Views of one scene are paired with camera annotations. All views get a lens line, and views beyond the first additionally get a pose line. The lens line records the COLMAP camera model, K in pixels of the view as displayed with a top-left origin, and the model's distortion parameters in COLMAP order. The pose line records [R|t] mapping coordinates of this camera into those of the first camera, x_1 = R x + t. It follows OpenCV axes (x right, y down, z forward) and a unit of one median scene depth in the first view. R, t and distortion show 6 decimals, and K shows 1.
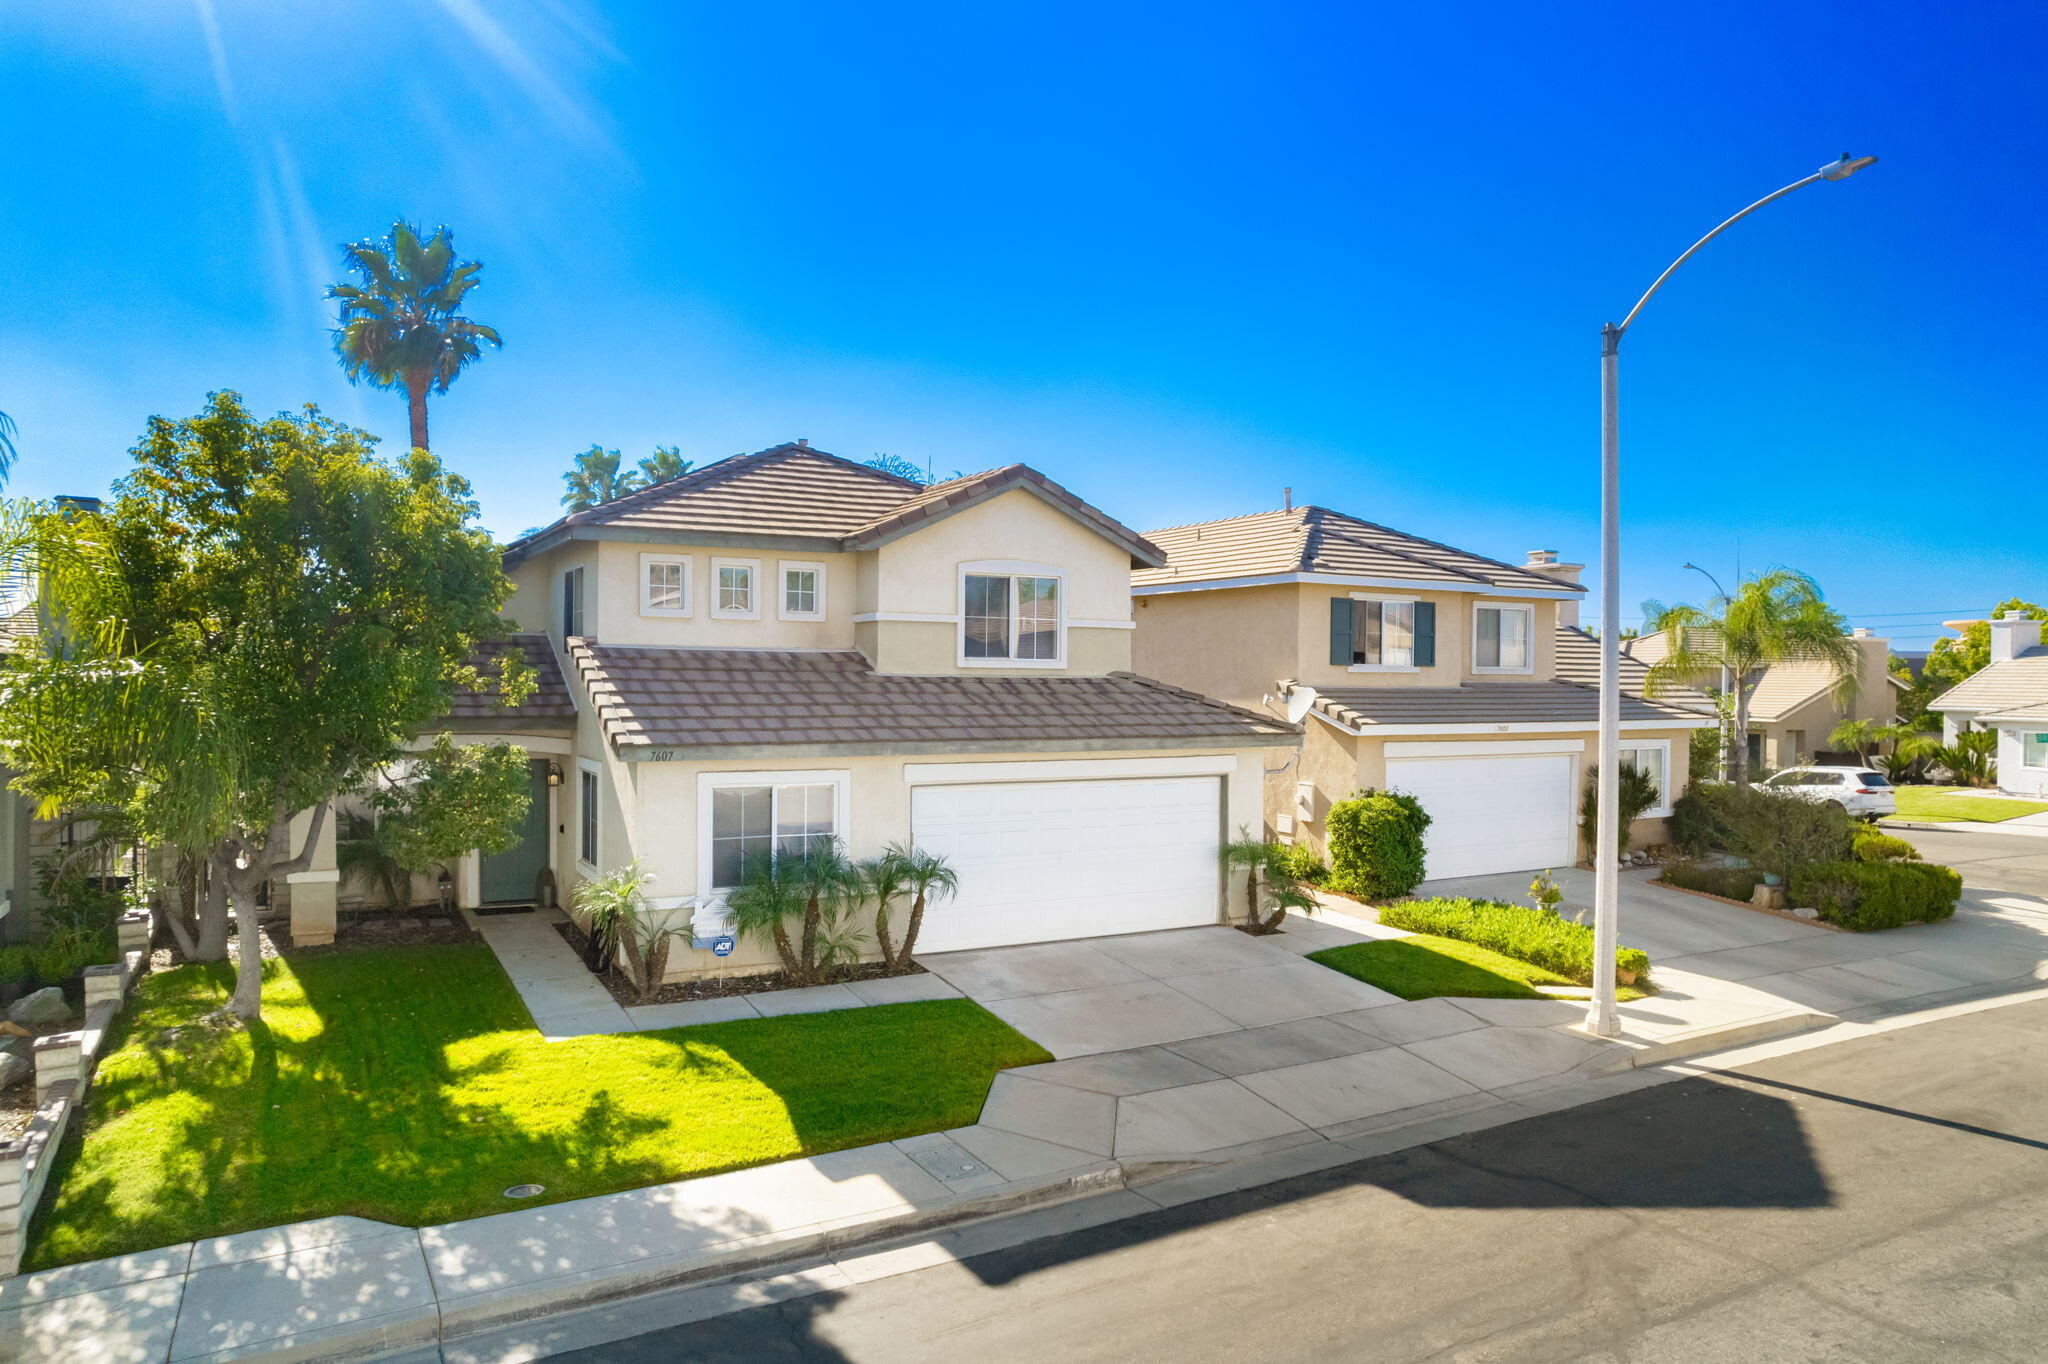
lens RADIAL K [[1347.1, 0, 1026.6], [0, 1347.1, 654.8], [0, 0, 1]] dist [-0.036769, 0.023361]
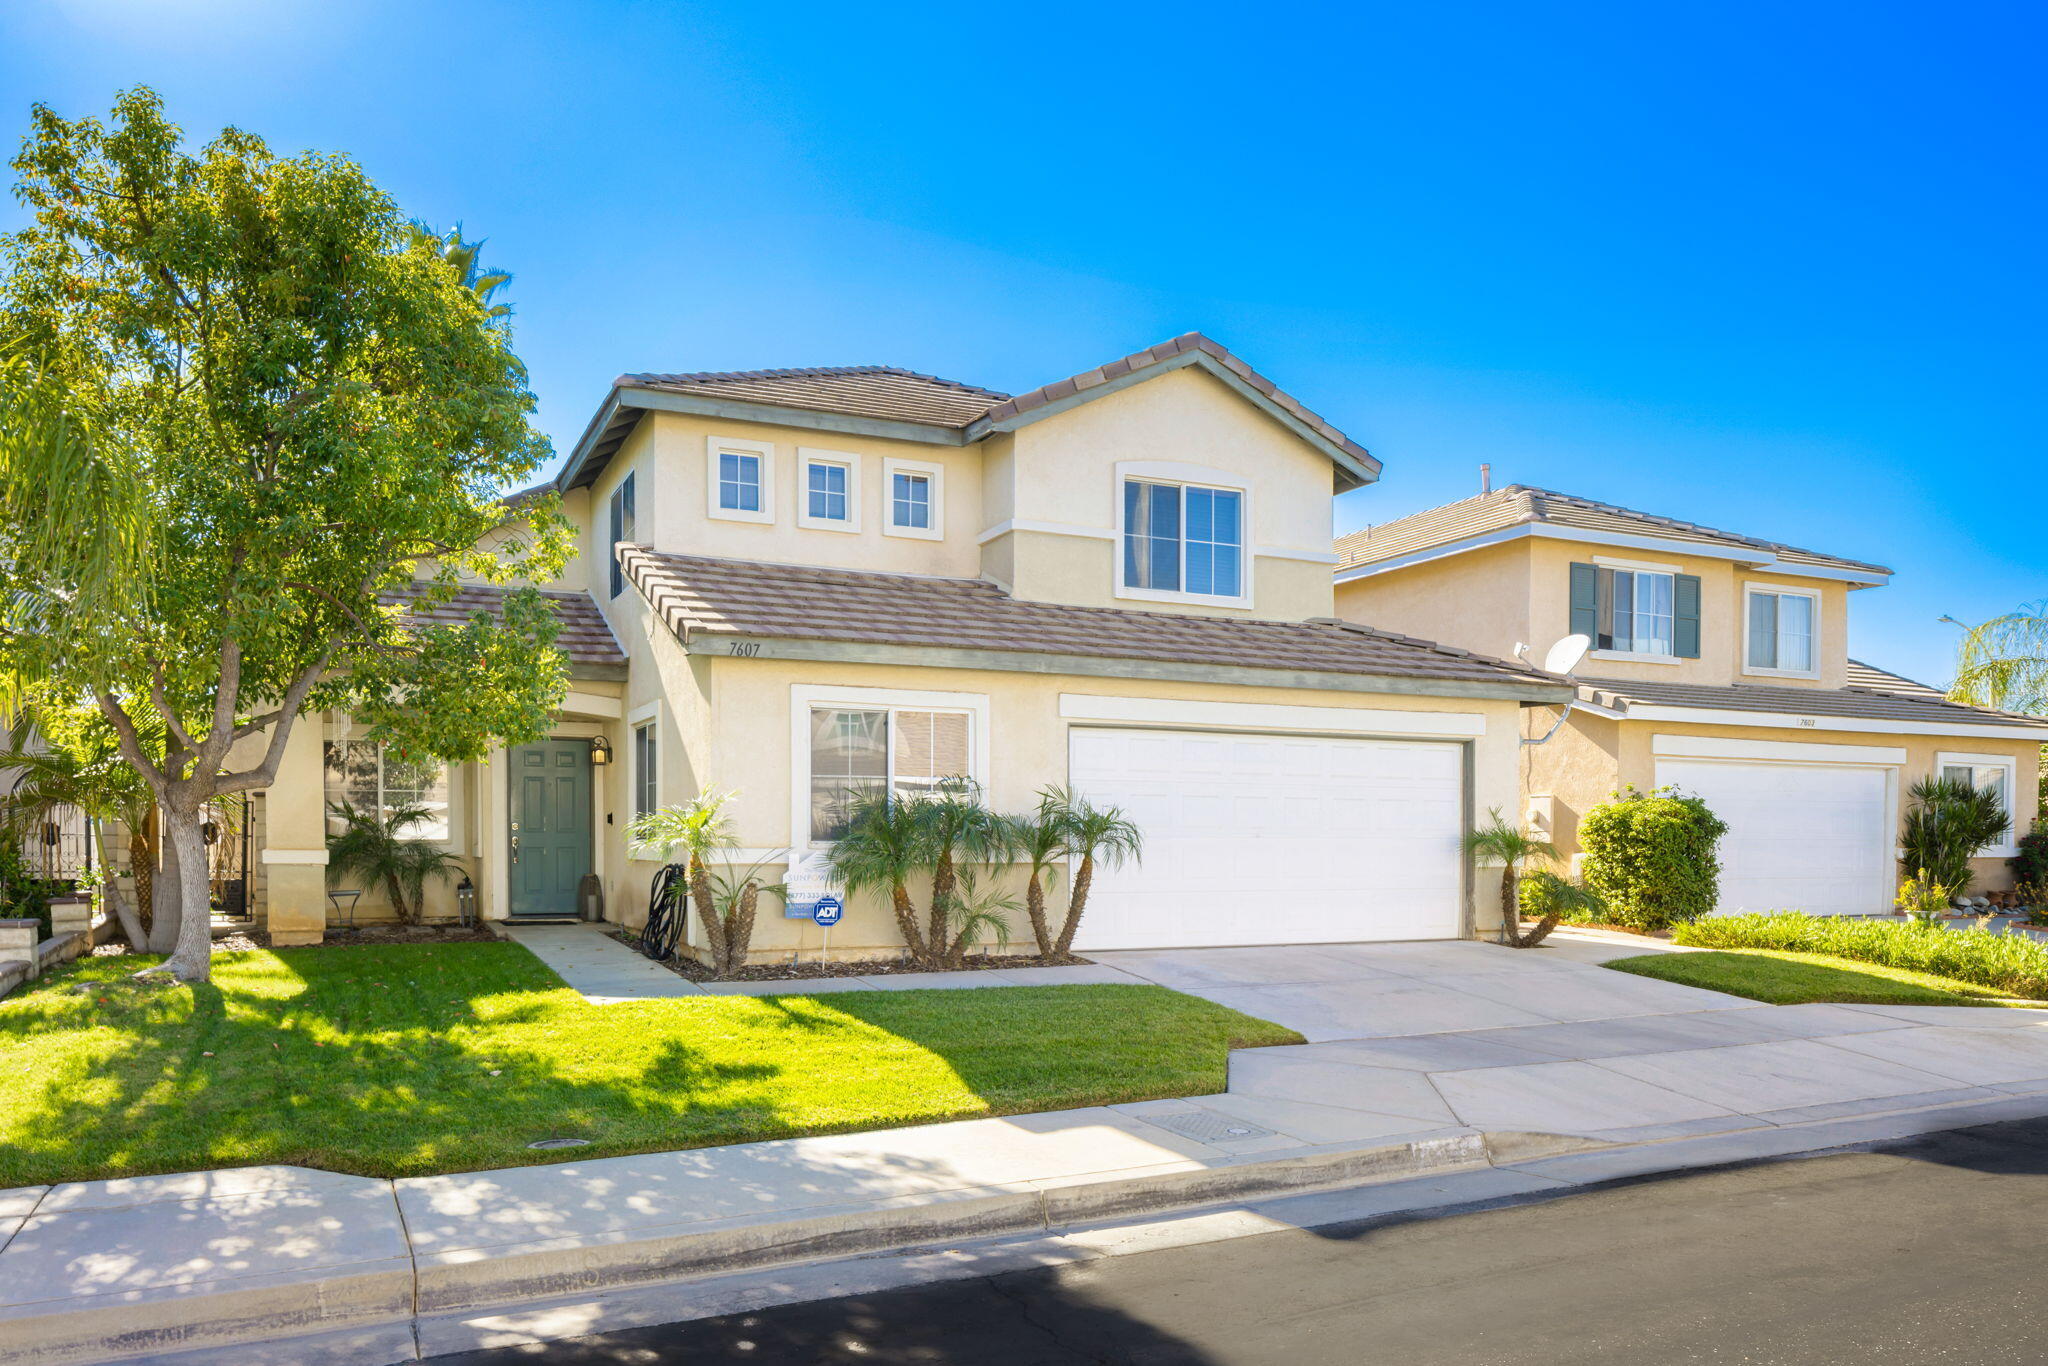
lens RADIAL K [[1437.2, 0, 978.3], [0, 1437.2, 837.5], [0, 0, 1]] dist [0.003571, 0.008019]
pose [[0.996908, -0.003107, -0.078516, -0.071125], [0.004171, 0.999902, 0.013392, 0.145802], [0.078466, -0.013678, 0.996823, 0.192900]]
